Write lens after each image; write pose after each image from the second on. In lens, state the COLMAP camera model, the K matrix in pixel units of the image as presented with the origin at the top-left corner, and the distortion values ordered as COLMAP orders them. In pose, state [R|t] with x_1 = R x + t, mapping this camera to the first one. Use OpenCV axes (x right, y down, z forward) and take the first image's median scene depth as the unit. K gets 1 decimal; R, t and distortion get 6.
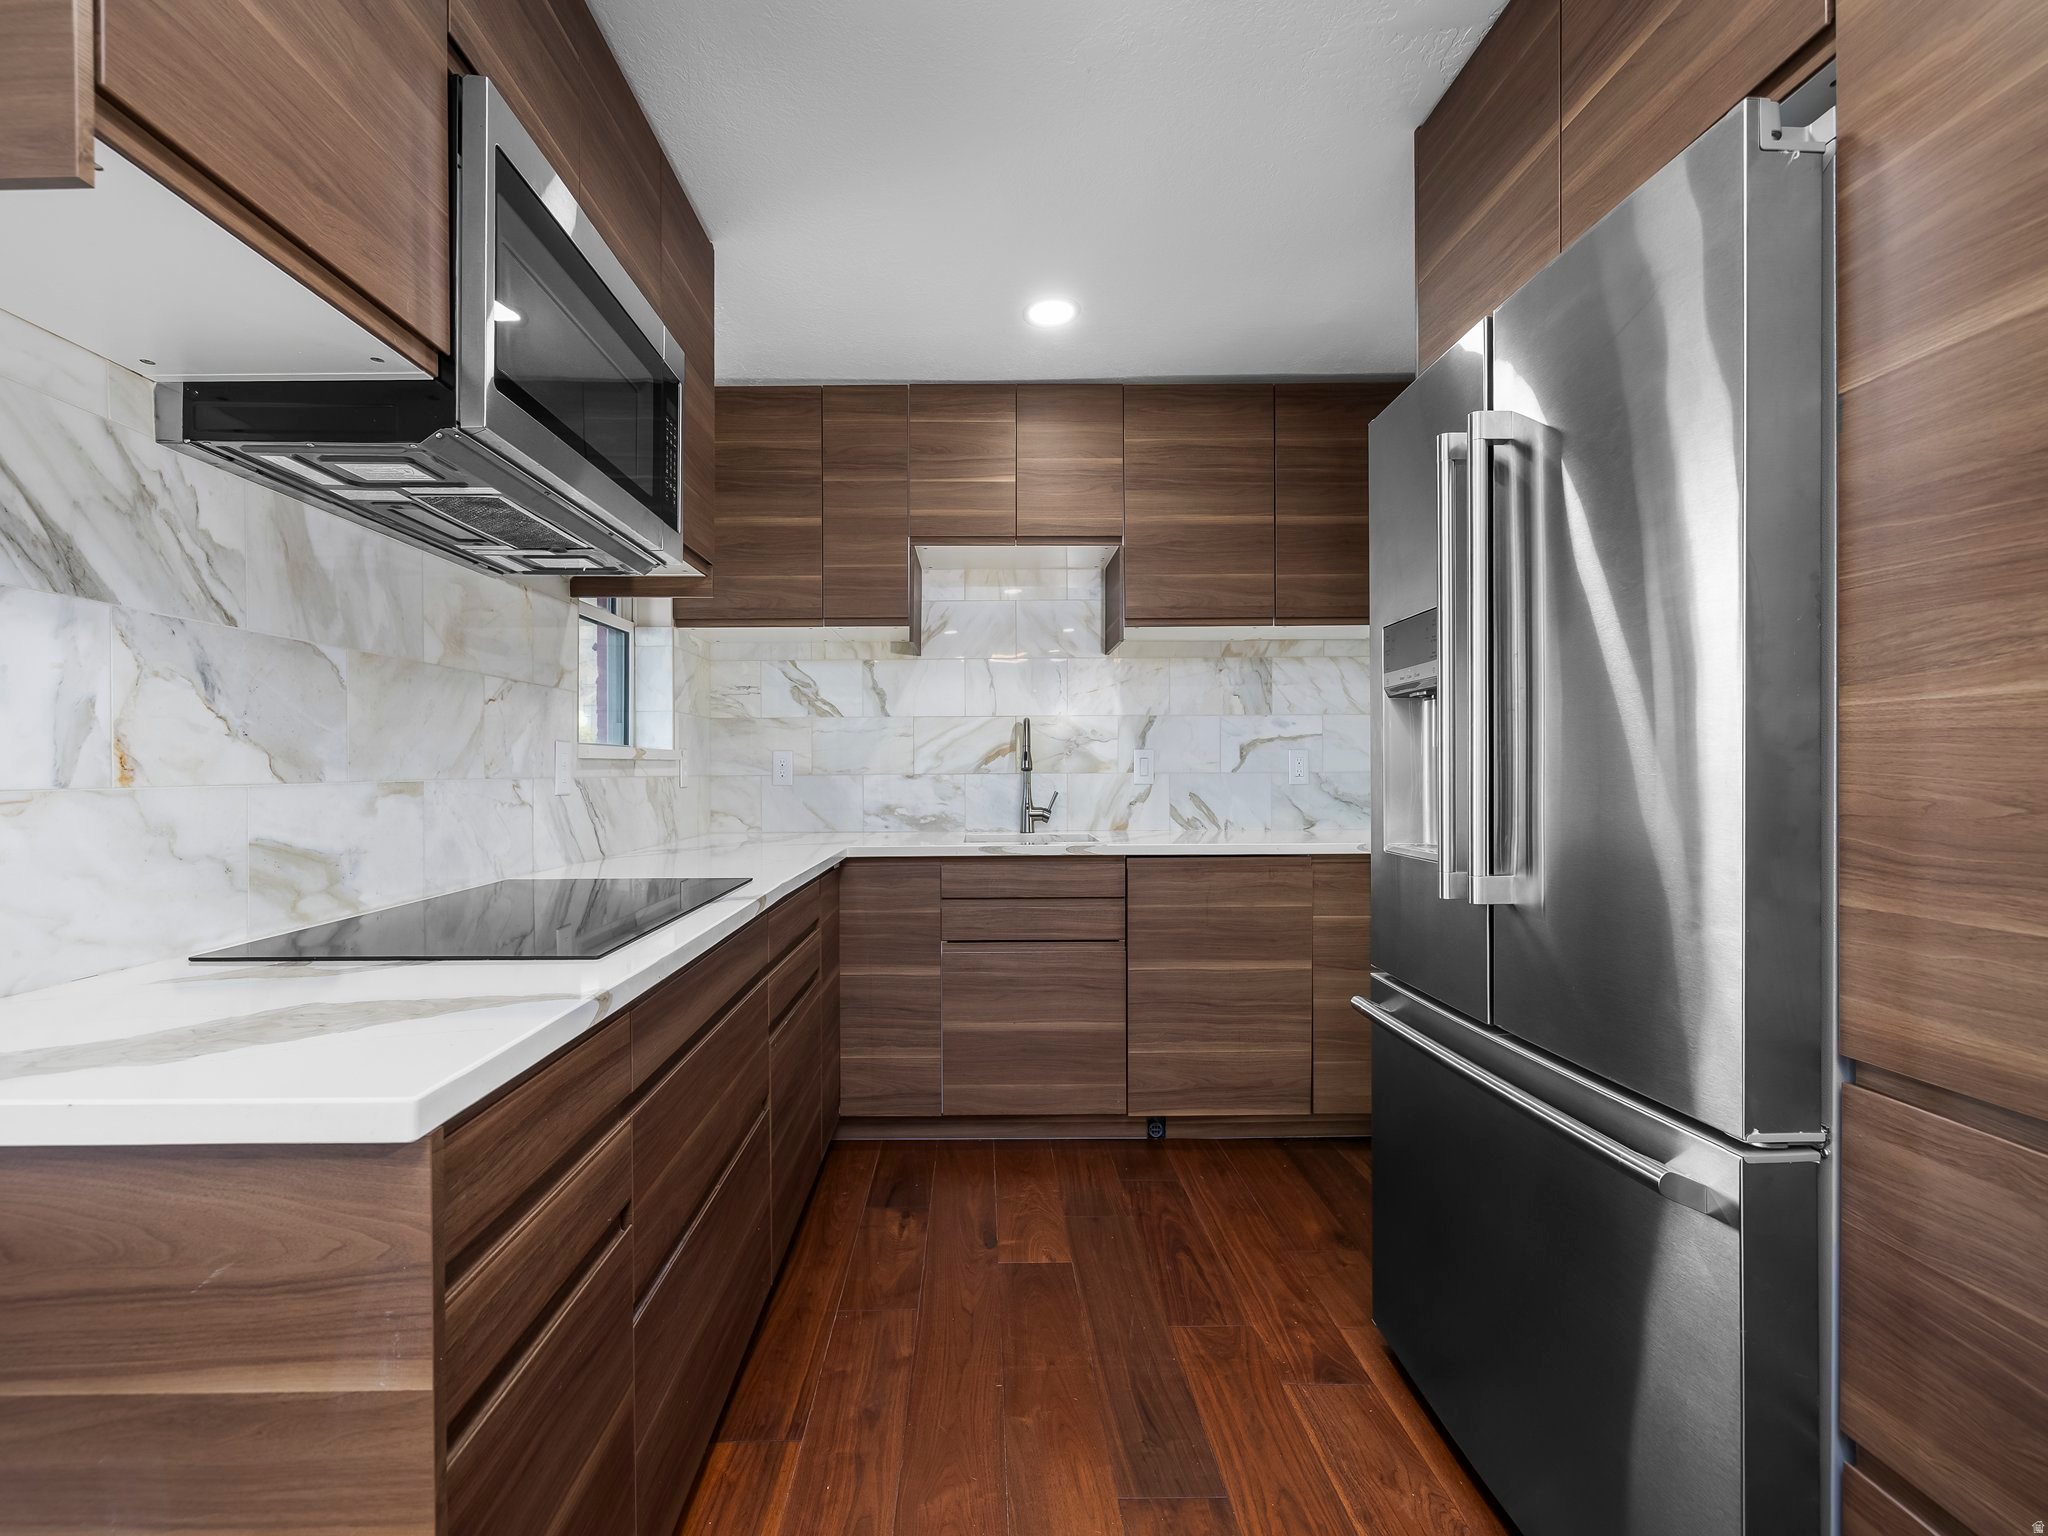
lens RADIAL K [[871.1, 0, 982.6], [0, 871.1, 780.5], [0, 0, 1]] dist [0.000054, 0.000093]
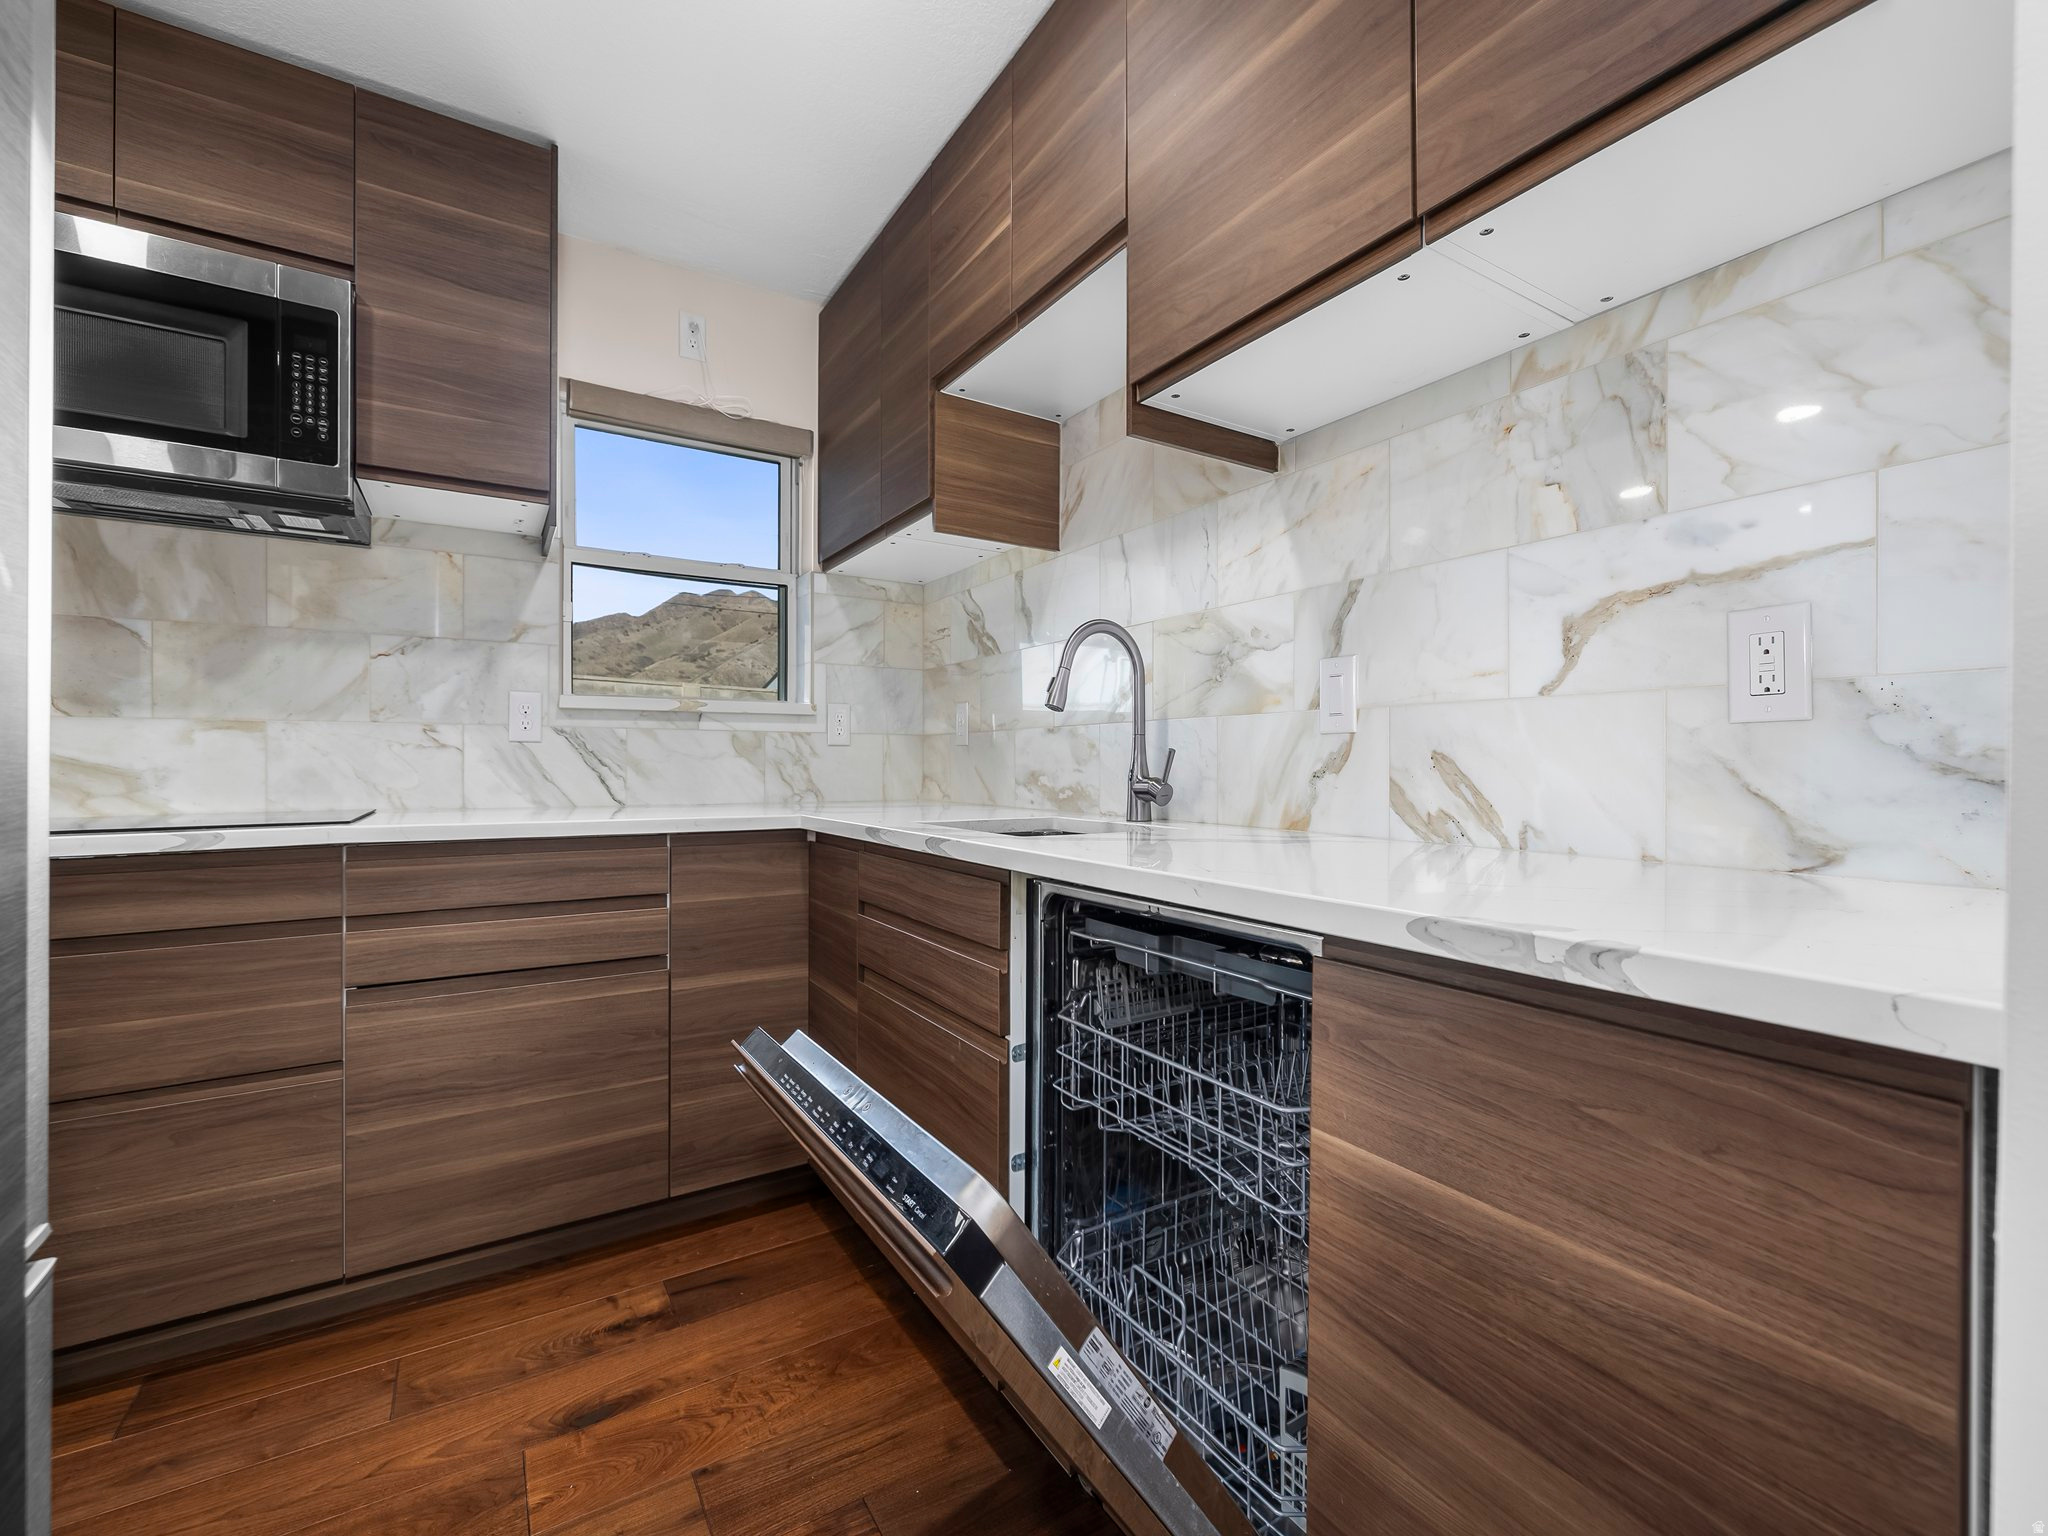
lens RADIAL K [[865.9, 0, 1005.8], [0, 865.9, 763.1], [0, 0, 1]] dist [-0.004548, -0.000374]
pose [[0.524183, 0.006135, -0.851583, 0.579291], [-0.015212, 0.999882, -0.002160, 0.028273], [0.851470, 0.014087, 0.524215, 0.744616]]
